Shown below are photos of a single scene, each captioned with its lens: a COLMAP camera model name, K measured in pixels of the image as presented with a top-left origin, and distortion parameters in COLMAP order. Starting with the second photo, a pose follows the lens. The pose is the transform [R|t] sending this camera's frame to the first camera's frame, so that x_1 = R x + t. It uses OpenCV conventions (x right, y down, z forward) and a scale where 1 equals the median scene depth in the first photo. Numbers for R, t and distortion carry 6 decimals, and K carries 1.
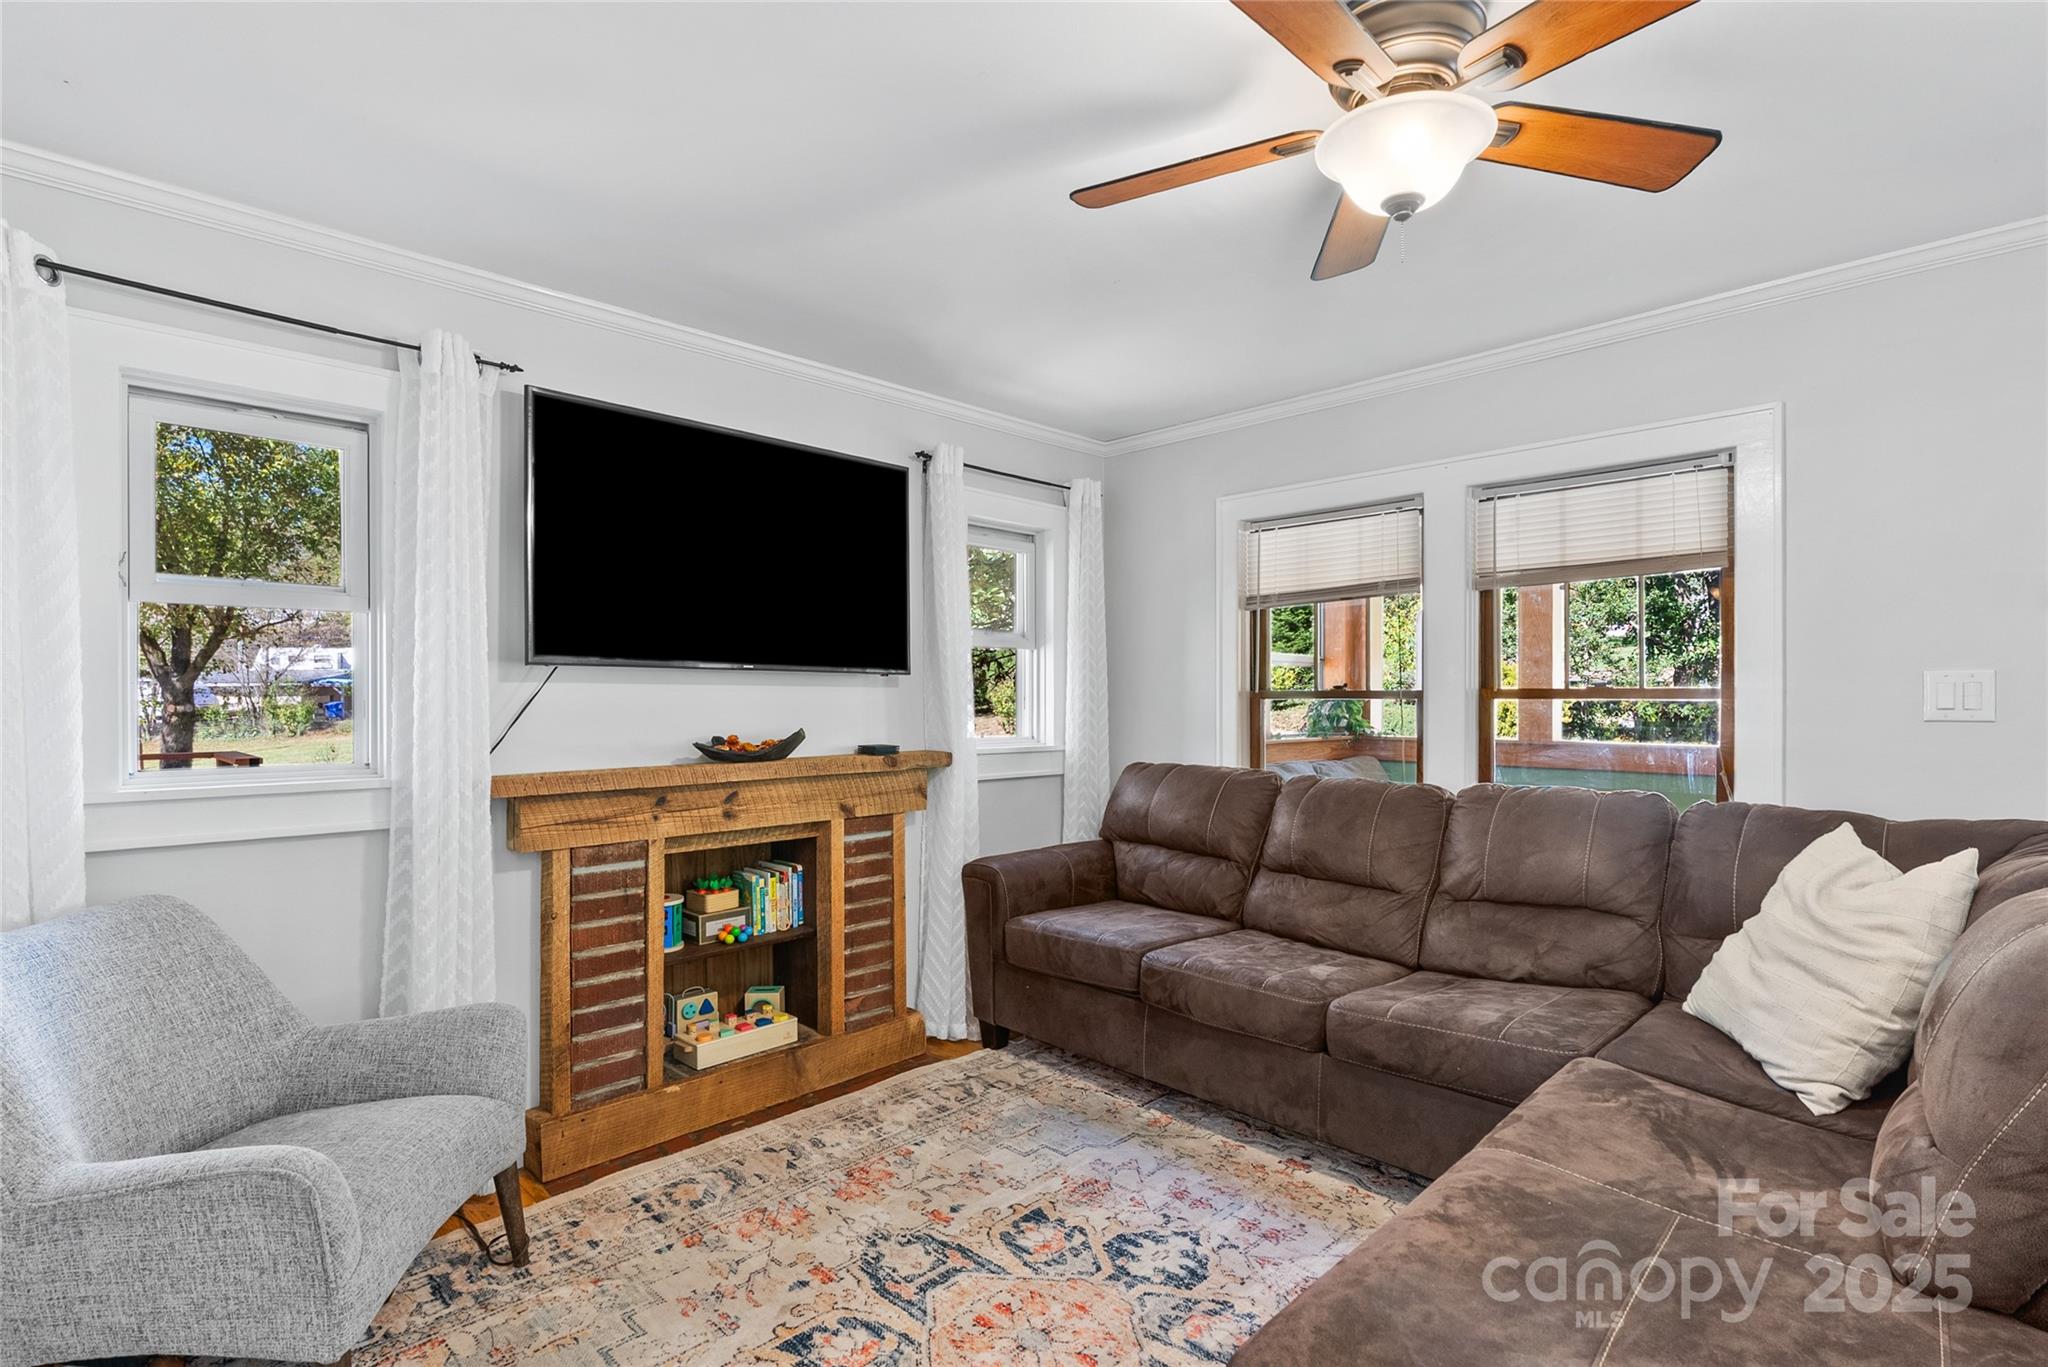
lens RADIAL K [[969.4, 0, 1057.6], [0, 969.4, 721.1], [0, 0, 1]] dist [-0.005497, 0.000958]
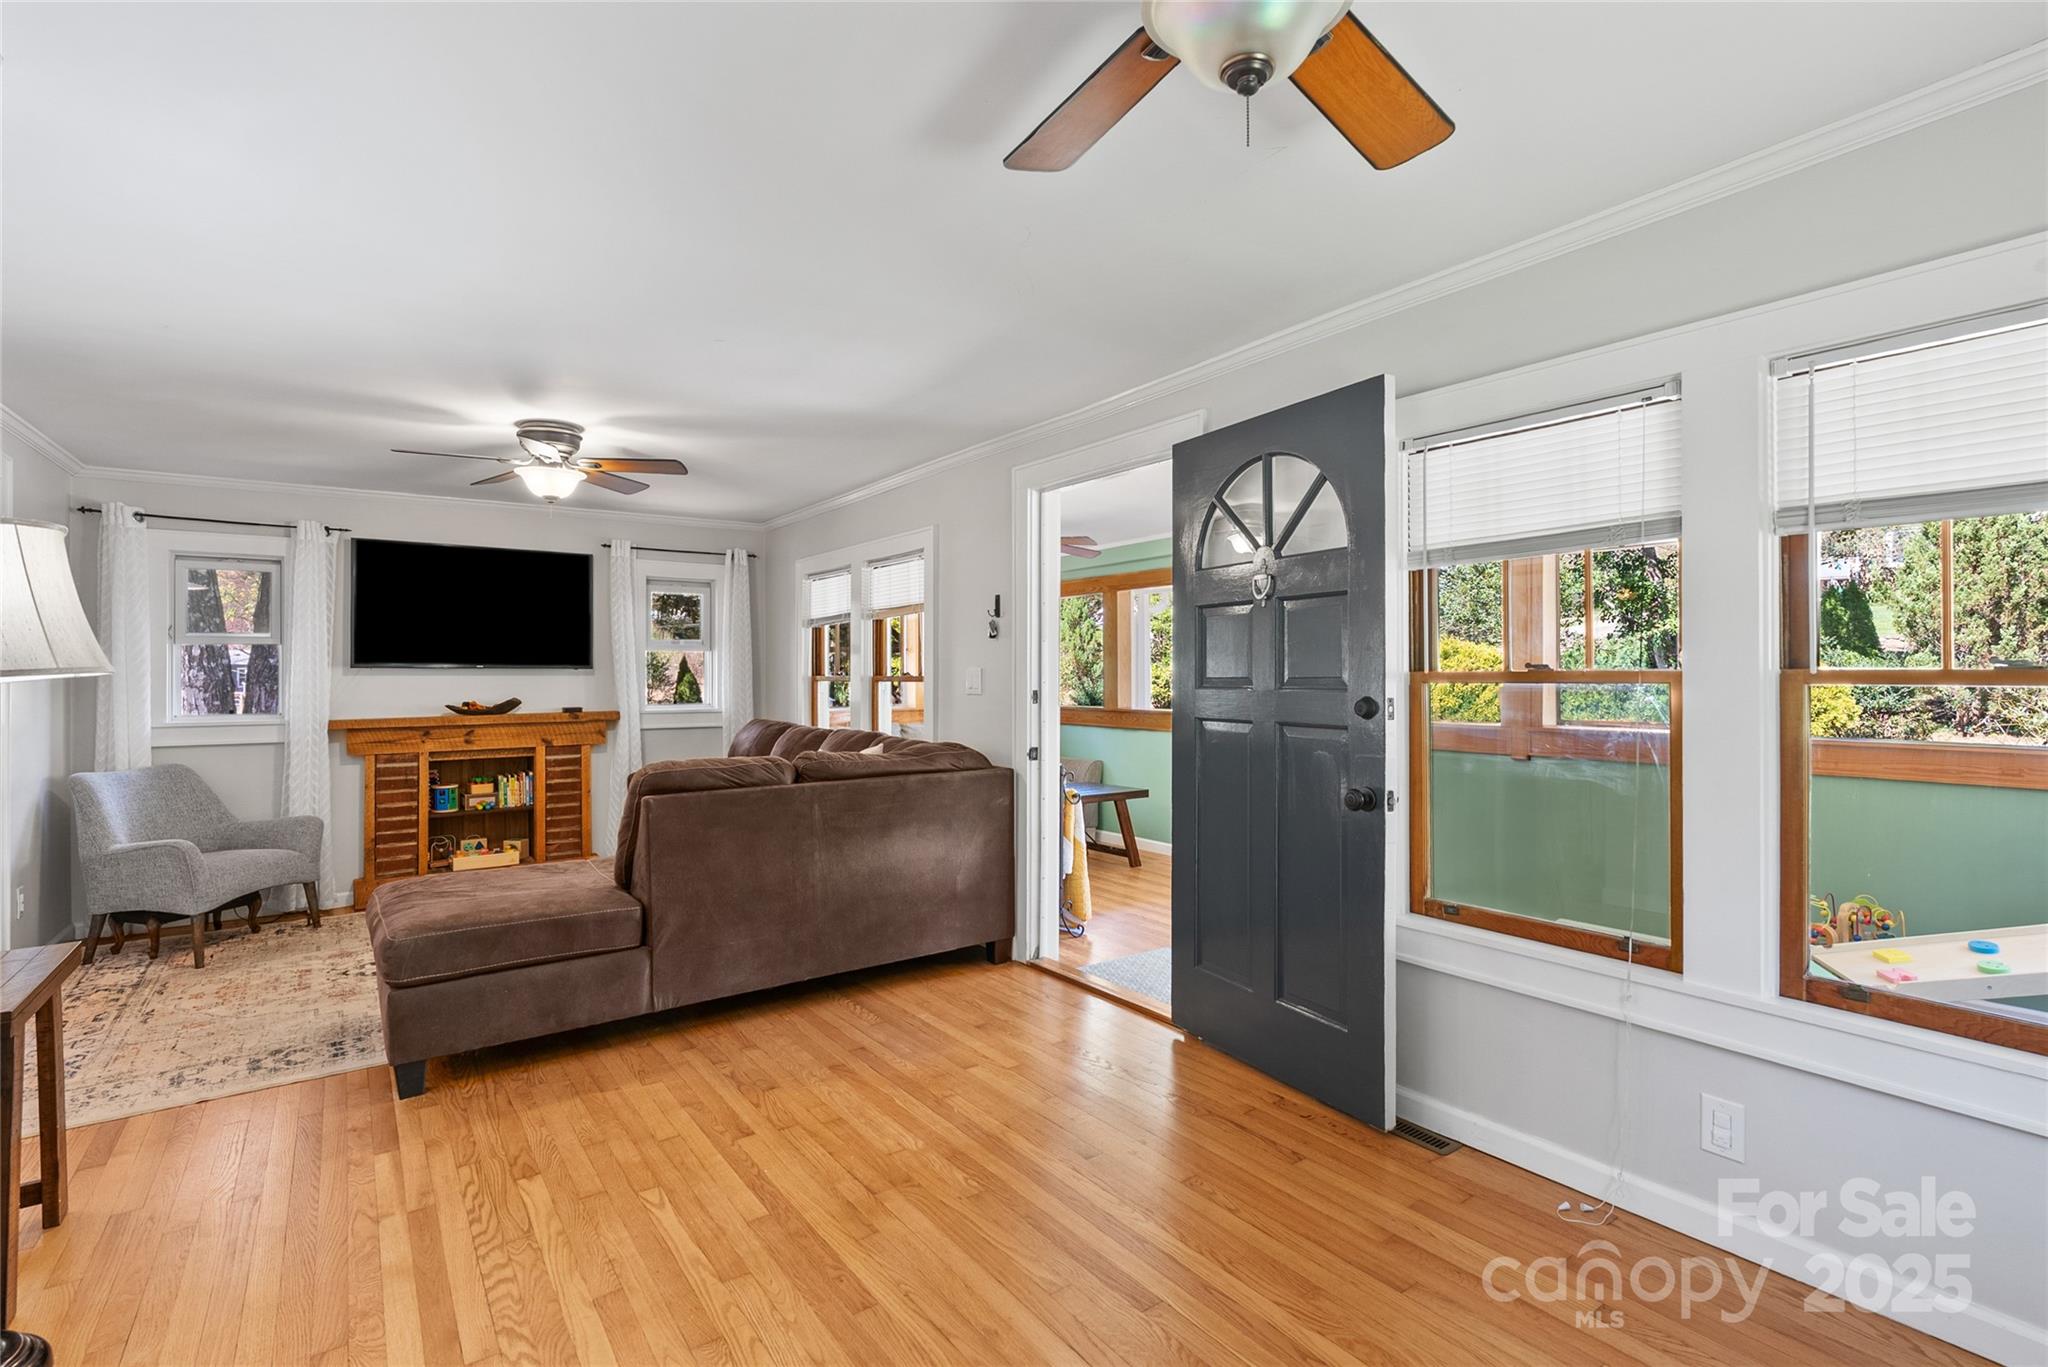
lens RADIAL K [[969.4, 0, 1088.3], [0, 969.4, 686.6], [0, 0, 1]] dist [-0.005497, 0.000958]
pose [[0.988575, 0.000694, -0.150731, 1.228698], [-0.002012, 0.999961, -0.008594, -0.000908], [0.150719, 0.008799, 0.988538, -0.770448]]
